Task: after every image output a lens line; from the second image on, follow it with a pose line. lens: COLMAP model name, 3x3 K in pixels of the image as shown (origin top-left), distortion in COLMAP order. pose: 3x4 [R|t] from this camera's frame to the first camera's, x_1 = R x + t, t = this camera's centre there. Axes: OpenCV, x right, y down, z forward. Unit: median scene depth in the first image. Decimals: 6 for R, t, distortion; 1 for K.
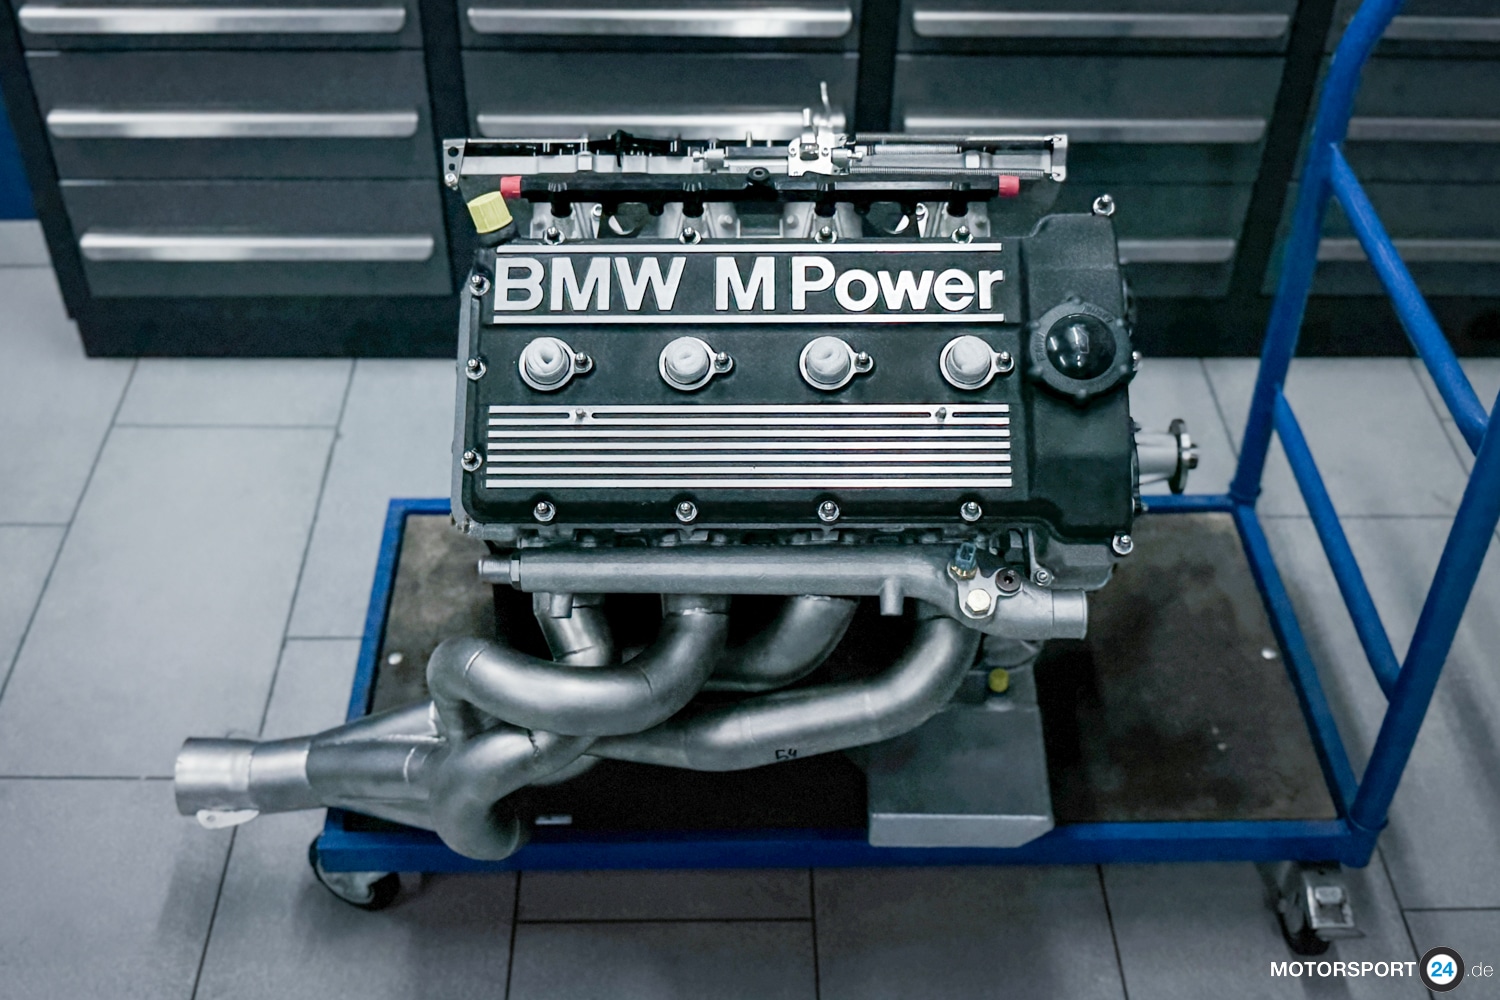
lens RADIAL K [[1682.2, 0, 750.0], [0, 1682.2, 500.0], [0, 0, 1]] dist [0.086303, 0.005032]
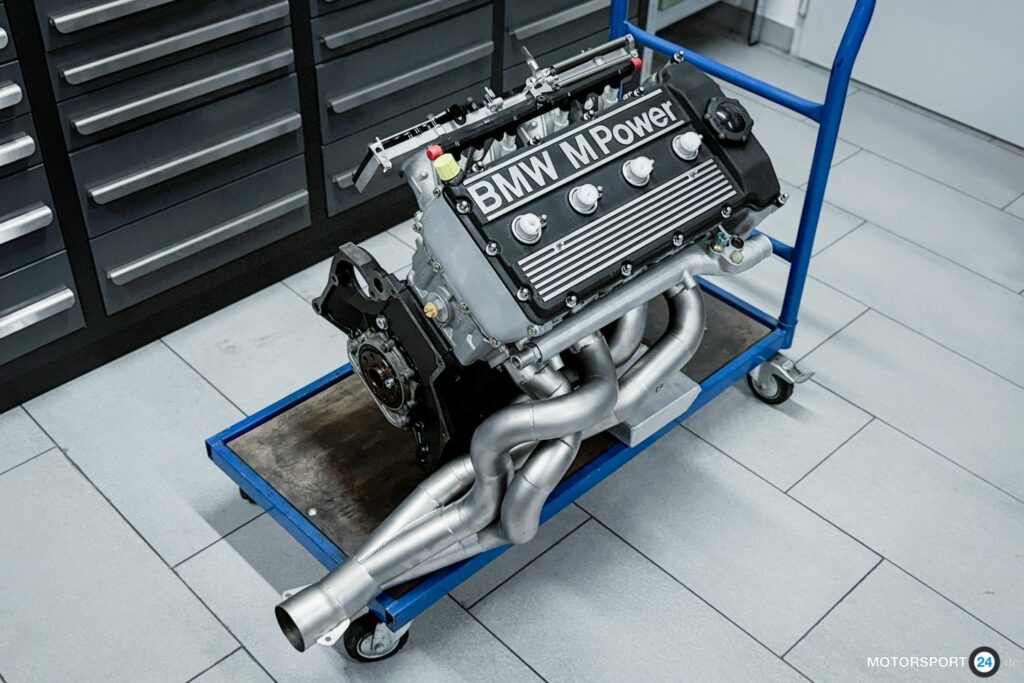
lens RADIAL K [[1148.4, 0, 512.0], [0, 1148.4, 341.5], [0, 0, 1]] dist [0.086303, 0.005032]
pose [[0.732251, -0.423996, 0.532951, -0.812262], [0.437139, 0.892693, 0.109584, -0.113265], [-0.522225, 0.152730, 0.839020, 0.019819]]
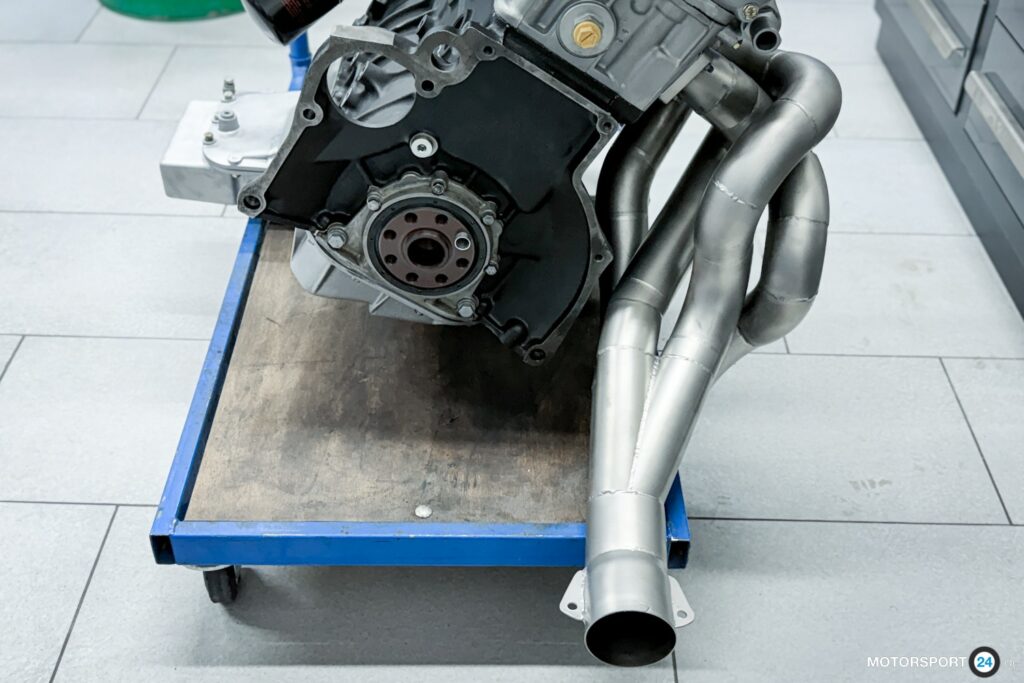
lens RADIAL K [[1148.4, 0, 512.0], [0, 1148.4, 341.5], [0, 0, 1]] dist [0.086303, 0.005032]
pose [[0.027548, -0.629168, 0.776781, -0.901386], [0.651735, 0.600510, 0.463281, -0.308987], [-0.757946, 0.493493, 0.426593, 0.952156]]
